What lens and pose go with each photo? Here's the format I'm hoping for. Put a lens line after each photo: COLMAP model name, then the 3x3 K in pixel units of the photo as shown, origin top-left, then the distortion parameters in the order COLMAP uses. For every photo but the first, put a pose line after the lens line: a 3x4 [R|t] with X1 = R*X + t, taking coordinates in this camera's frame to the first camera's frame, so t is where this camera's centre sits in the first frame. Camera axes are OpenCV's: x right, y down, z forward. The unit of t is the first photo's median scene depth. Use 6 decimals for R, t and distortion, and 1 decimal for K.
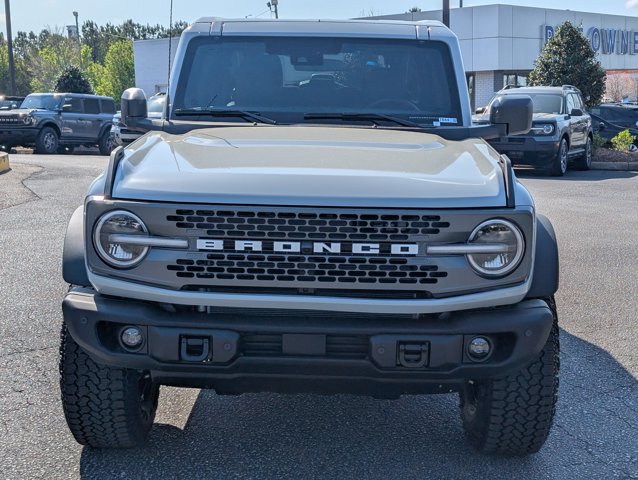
lens RADIAL K [[999.8, 0, 319.0], [0, 999.8, 240.0], [0, 0, 1]] dist [0.332722, -1.976927]
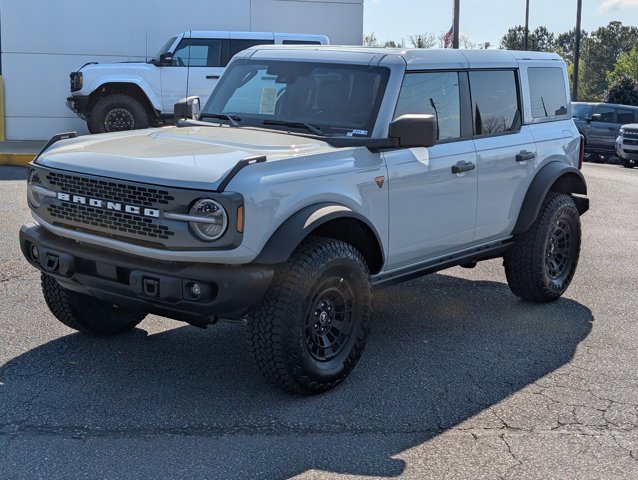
lens RADIAL K [[1017.2, 0, 319.0], [0, 1017.2, 240.0], [0, 0, 1]] dist [0.053143, 0.009878]
pose [[0.811706, 0.121097, -0.571375, 1.111744], [-0.126031, 0.991539, 0.031105, -0.027546], [0.570307, 0.046763, 0.820100, -0.059369]]
